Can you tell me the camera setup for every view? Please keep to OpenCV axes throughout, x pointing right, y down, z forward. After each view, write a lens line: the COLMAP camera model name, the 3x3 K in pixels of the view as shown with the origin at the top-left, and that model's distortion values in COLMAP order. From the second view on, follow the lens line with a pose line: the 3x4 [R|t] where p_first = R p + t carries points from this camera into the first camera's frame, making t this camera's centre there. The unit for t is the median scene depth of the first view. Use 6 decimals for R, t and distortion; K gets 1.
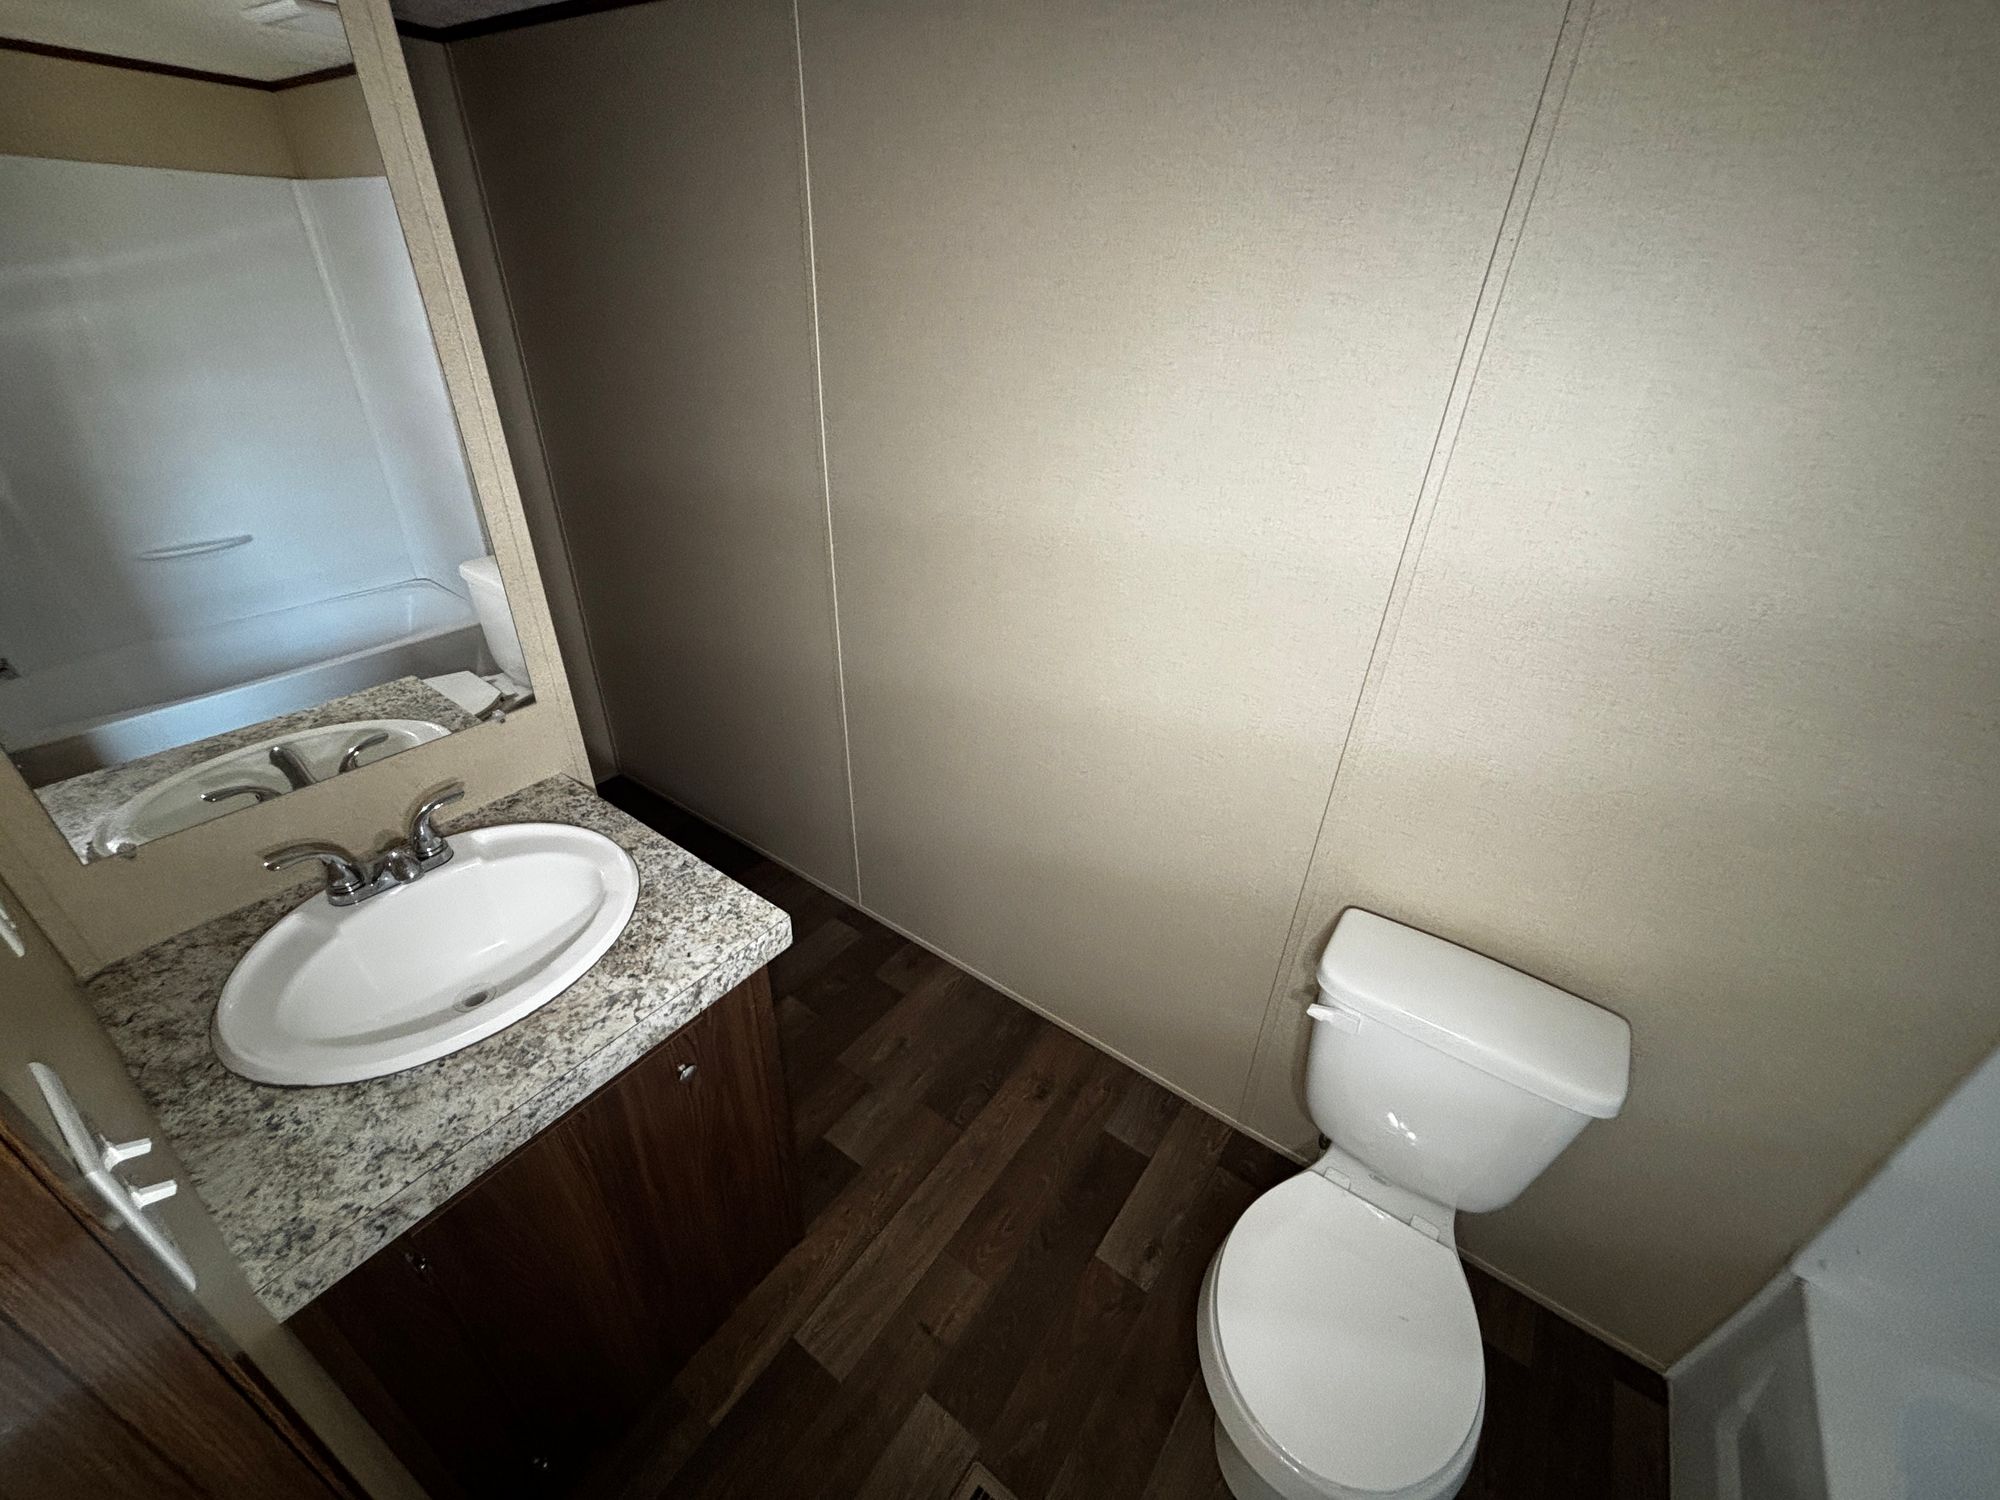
lens RADIAL K [[808.4, 0, 1001.2], [0, 808.4, 758.7], [0, 0, 1]] dist [-0.009069, 0.001950]
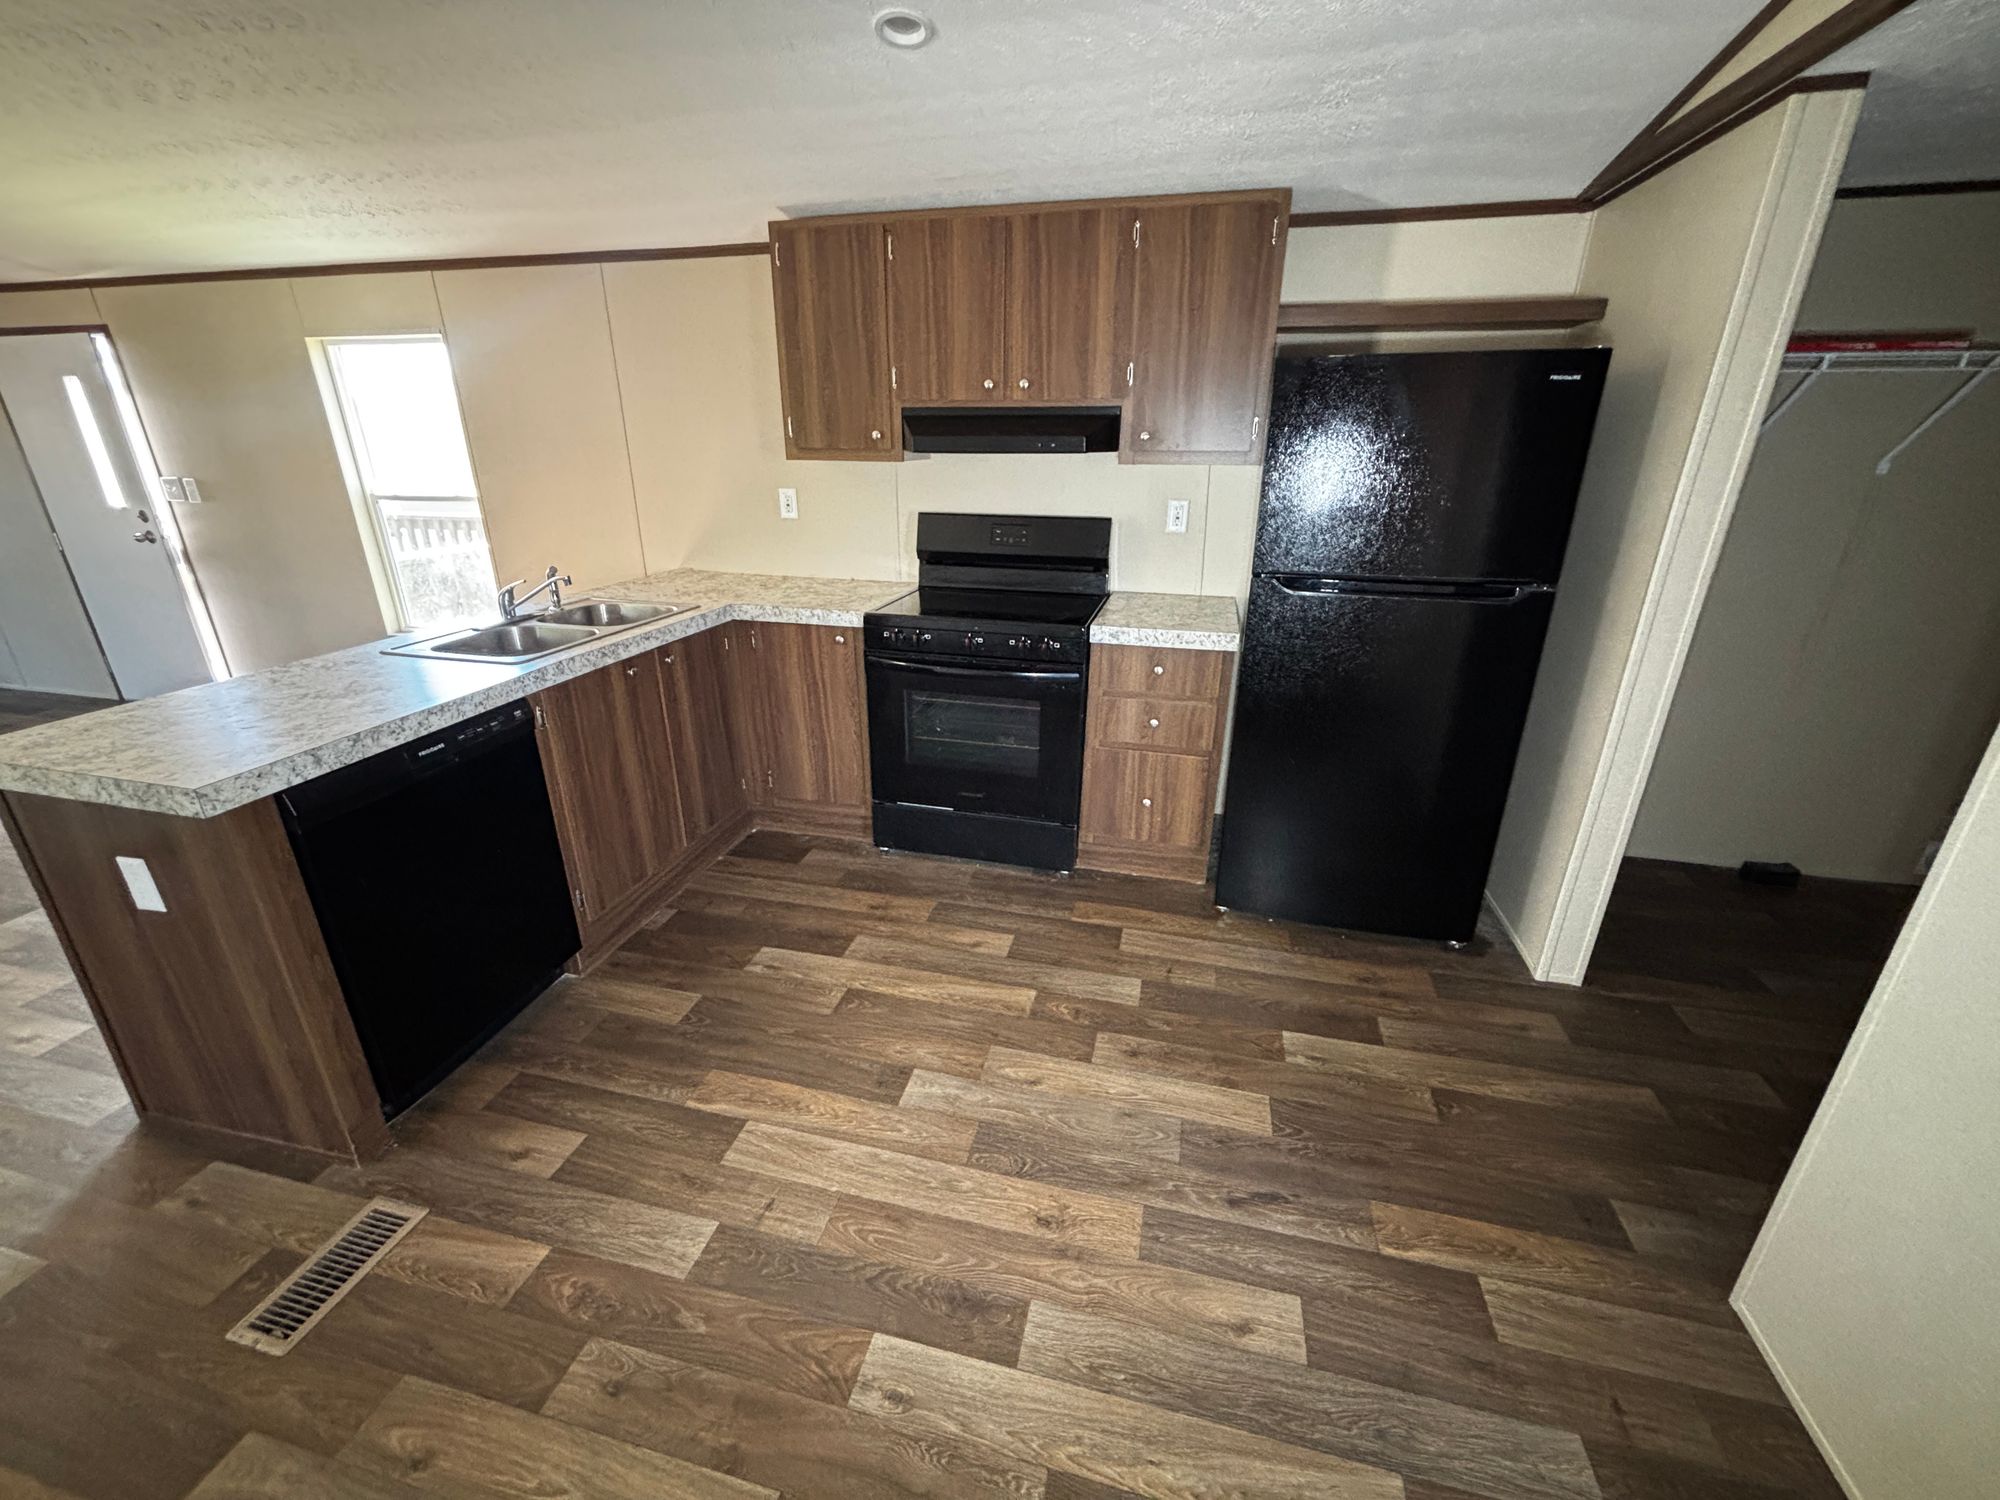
lens RADIAL K [[808.4, 0, 998.2], [0, 808.4, 748.1], [0, 0, 1]] dist [-0.009069, 0.001950]
pose [[0.368841, 0.299979, -0.879755, 1.047878], [-0.473488, 0.875118, 0.099886, -0.129704], [0.799853, 0.379712, 0.464815, 0.645163]]
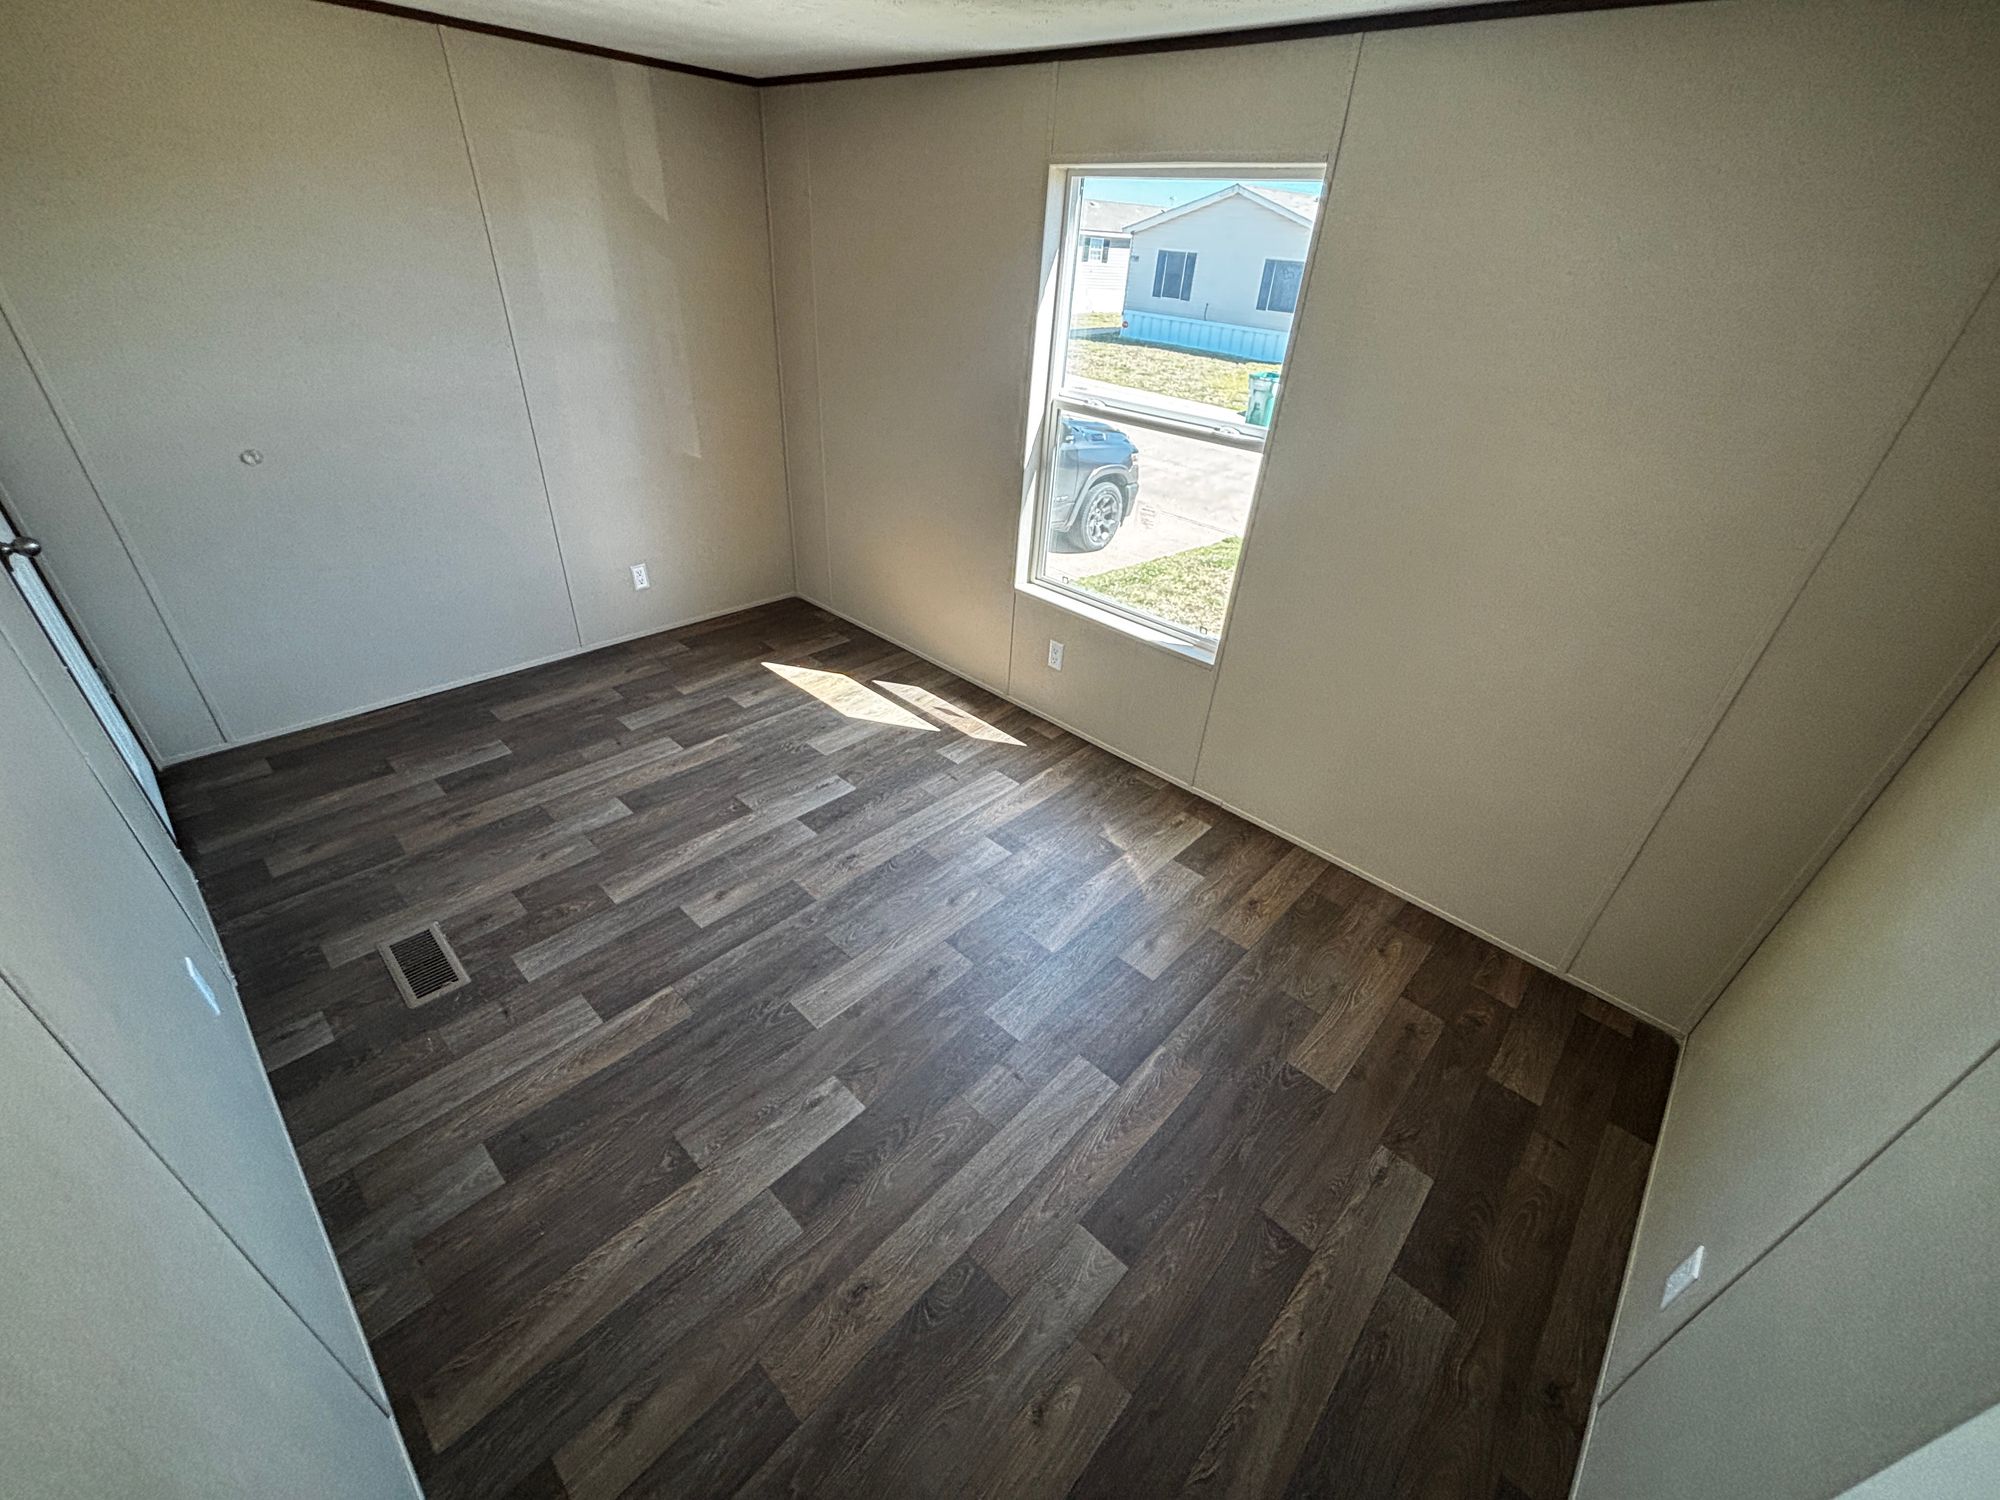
lens RADIAL K [[808.4, 0, 1010.4], [0, 808.4, 744.4], [0, 0, 1]] dist [-0.009069, 0.001950]
pose [[-0.986258, -0.157925, 0.048523, -0.403423], [-0.029011, 0.454684, 0.890180, -1.421596], [-0.162645, 0.876540, -0.453017, 2.337231]]
